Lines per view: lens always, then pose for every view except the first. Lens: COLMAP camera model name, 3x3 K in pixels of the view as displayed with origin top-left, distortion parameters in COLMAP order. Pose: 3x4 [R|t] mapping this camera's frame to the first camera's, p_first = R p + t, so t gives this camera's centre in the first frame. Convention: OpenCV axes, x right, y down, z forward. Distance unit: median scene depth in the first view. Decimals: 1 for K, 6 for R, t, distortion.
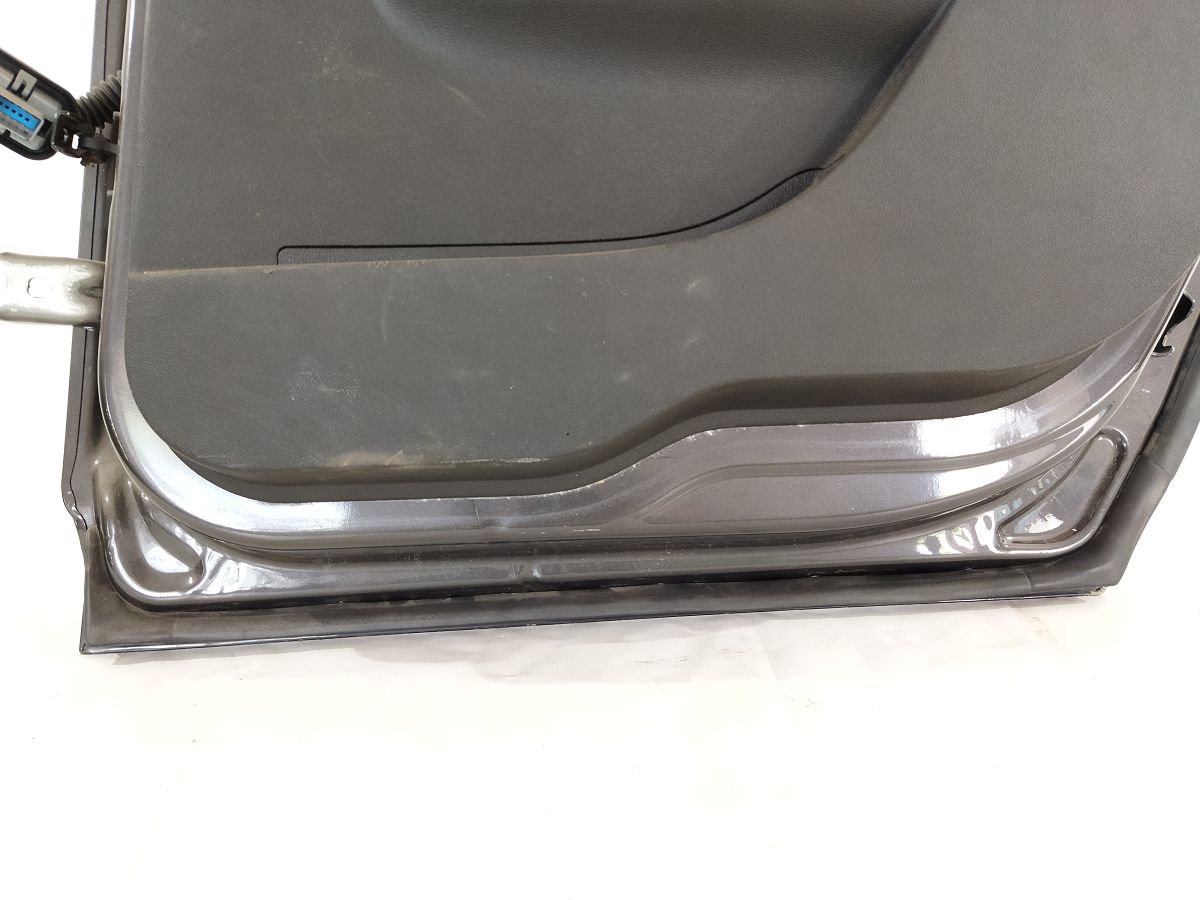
lens RADIAL K [[935.0, 0, 600.8], [0, 935.0, 454.5], [0, 0, 1]] dist [0.096750, -0.143614]
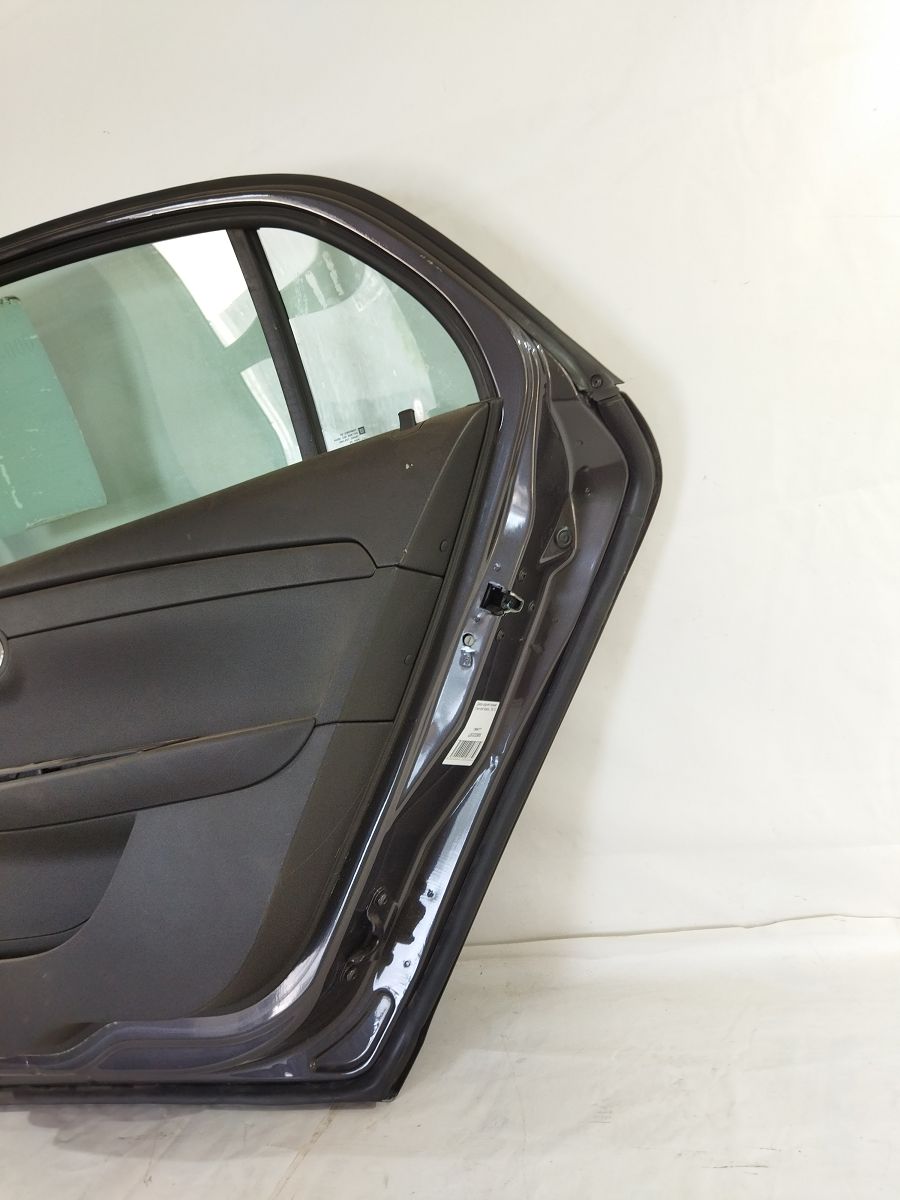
lens RADIAL K [[900.8, 0, 450.0], [0, 900.8, 600.0], [0, 0, 1]] dist [0.049182, -0.067508]
pose [[0.880863, -0.166489, -0.443127, 1.514678], [0.134070, 0.985524, -0.103765, -0.529660], [0.453989, 0.031993, 0.890433, -0.322661]]
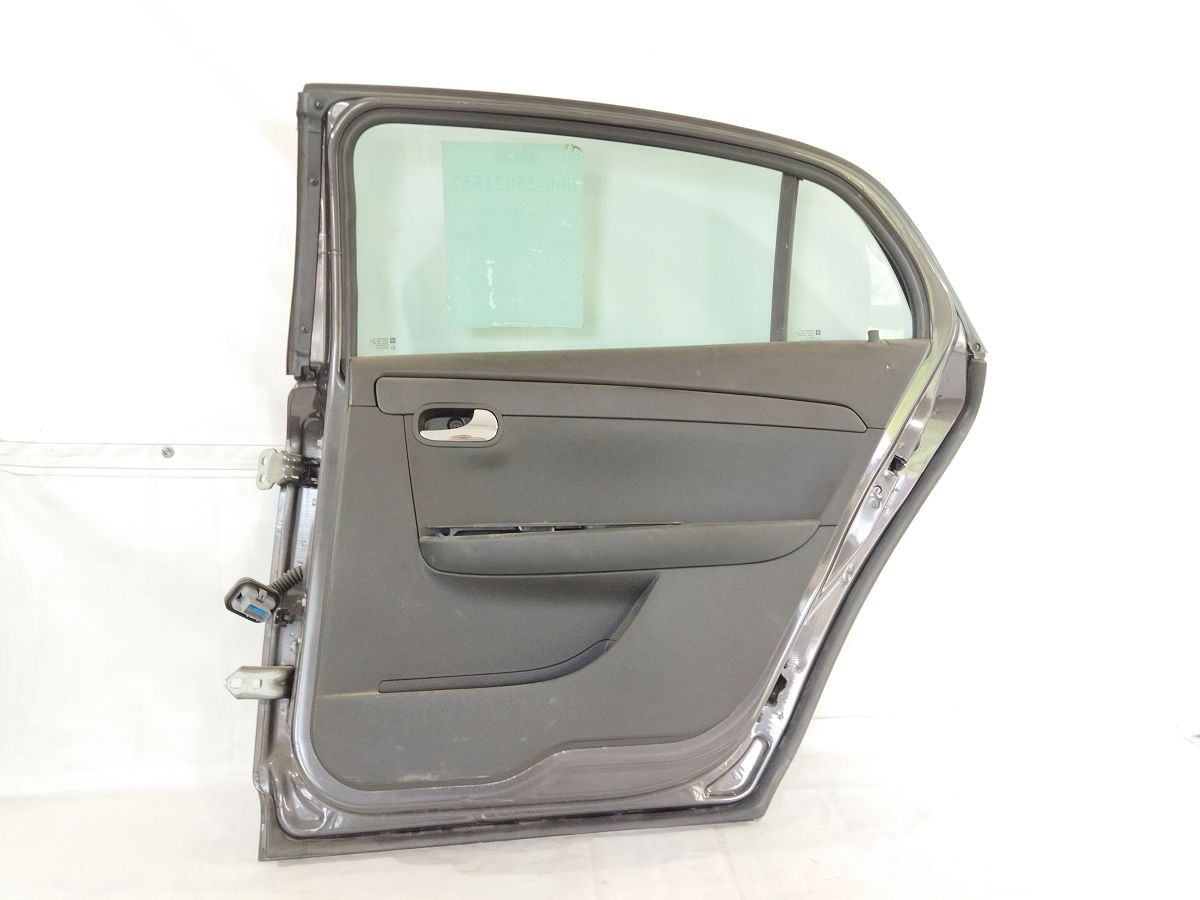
lens RADIAL K [[900.8, 0, 597.7], [0, 900.8, 445.4], [0, 0, 1]] dist [0.049182, -0.067508]
pose [[0.997919, 0.012472, 0.063266, 0.047073], [-0.001093, 0.984248, -0.176792, -0.328104], [-0.064474, 0.176355, 0.982213, -1.133952]]
